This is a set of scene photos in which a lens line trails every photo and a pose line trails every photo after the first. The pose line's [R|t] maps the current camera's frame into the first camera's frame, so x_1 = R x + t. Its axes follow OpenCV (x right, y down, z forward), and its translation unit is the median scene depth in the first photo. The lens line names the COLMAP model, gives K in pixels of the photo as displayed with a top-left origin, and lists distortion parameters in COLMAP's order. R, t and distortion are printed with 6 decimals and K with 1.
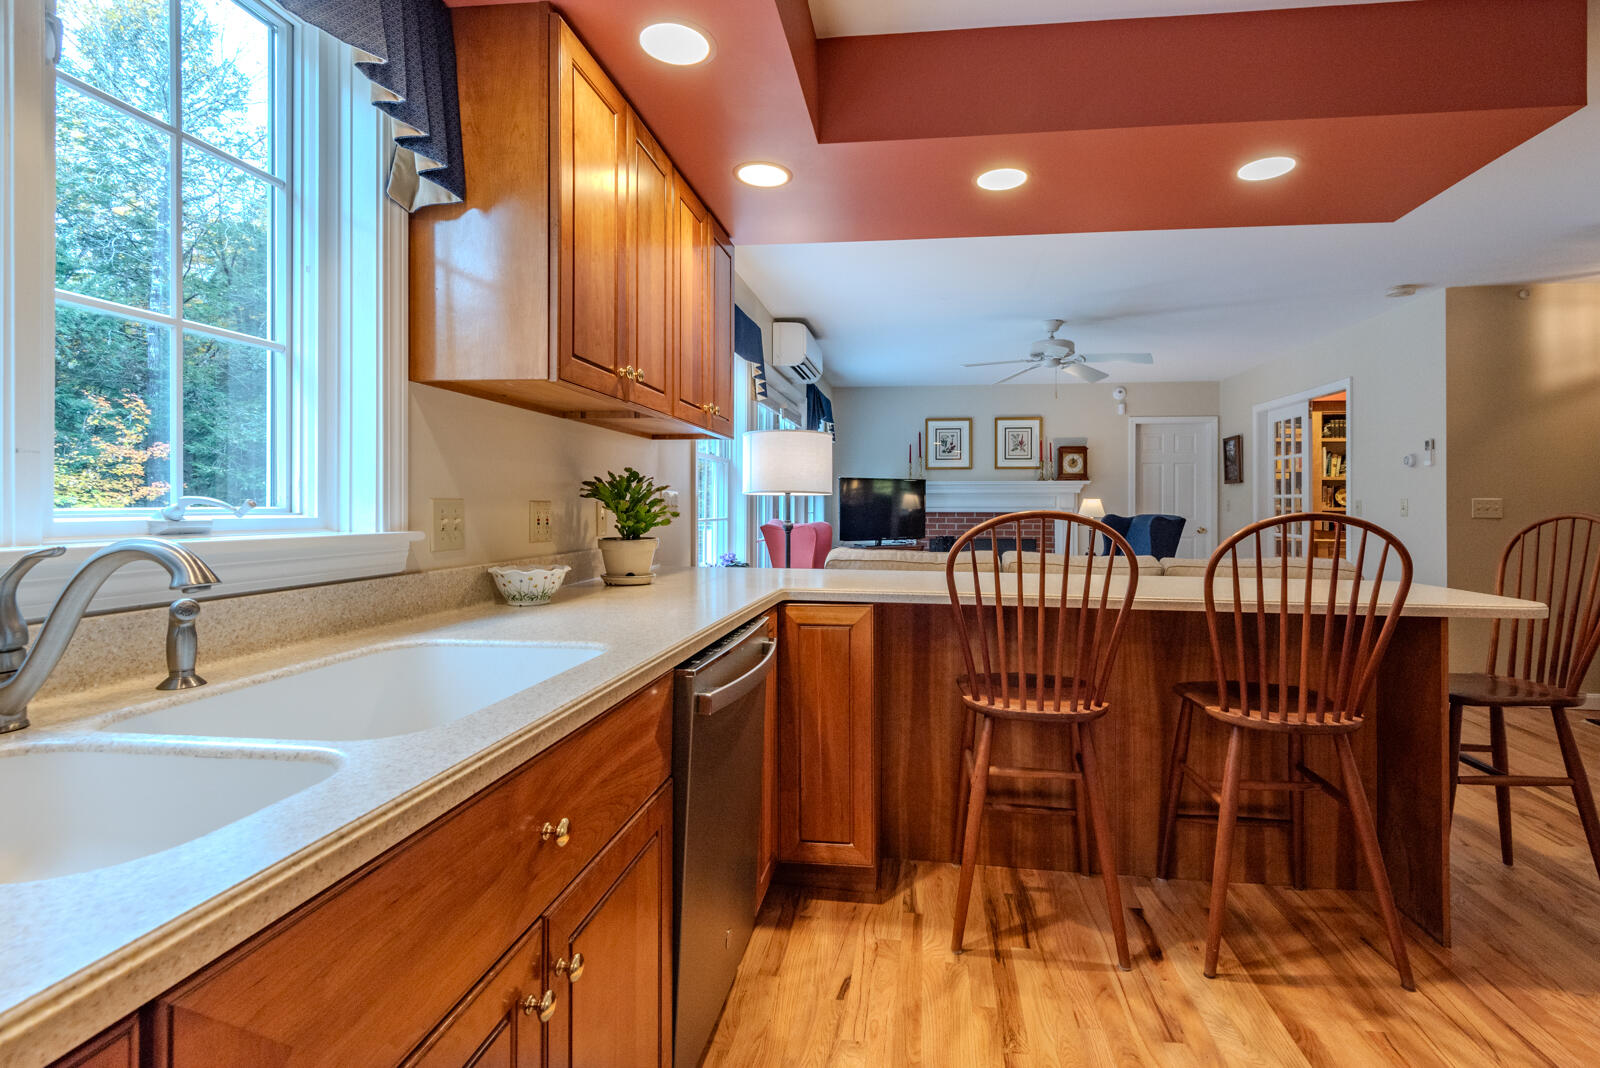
lens RADIAL K [[806.5, 0, 799.9], [0, 806.5, 499.2], [0, 0, 1]] dist [-0.000144, -0.000537]
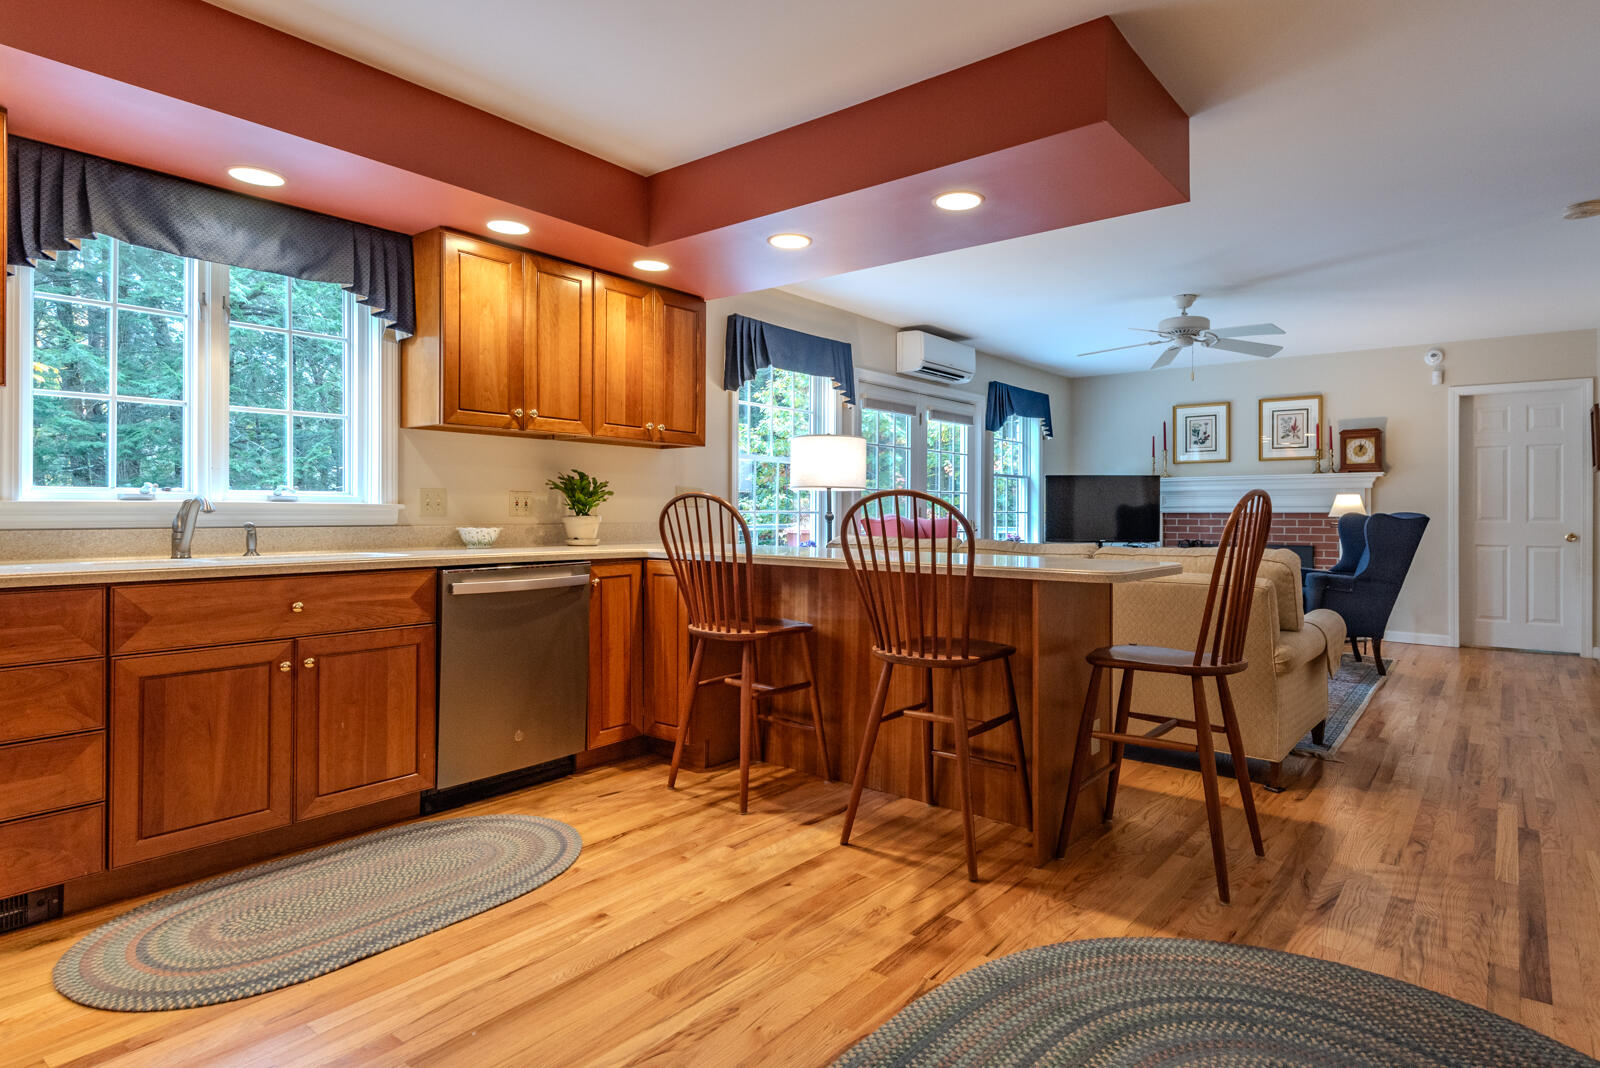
lens RADIAL K [[978.7, 0, 796.2], [0, 978.7, 507.6], [0, 0, 1]] dist [0.022229, -0.050961]
pose [[0.836473, -0.005575, -0.547980, 0.425918], [0.003182, 0.999981, -0.005316, 0.016059], [0.548000, 0.002703, 0.836474, -0.121848]]
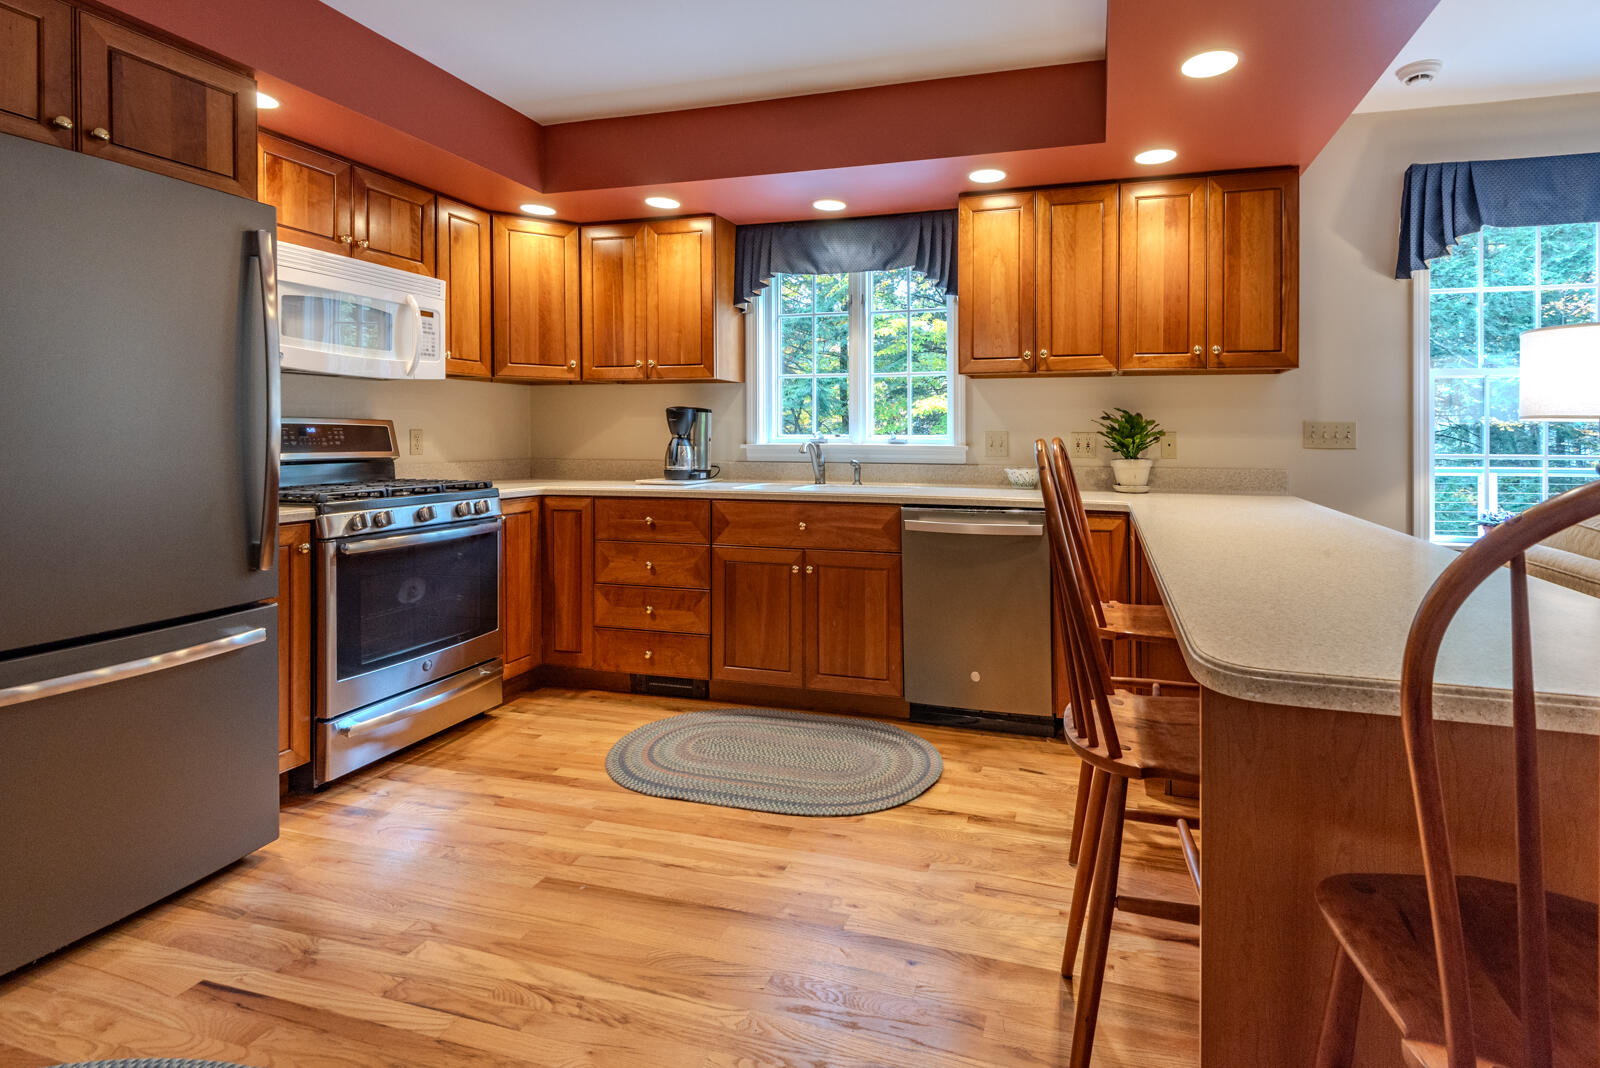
lens RADIAL K [[784.1, 0, 836.5], [0, 784.1, 436.2], [0, 0, 1]] dist [0.039872, -0.024925]
pose [[-0.243810, -0.002892, -0.969819, 0.449060], [0.004452, 0.999982, -0.004101, 0.004873], [0.969813, -0.005318, -0.243793, 0.299552]]
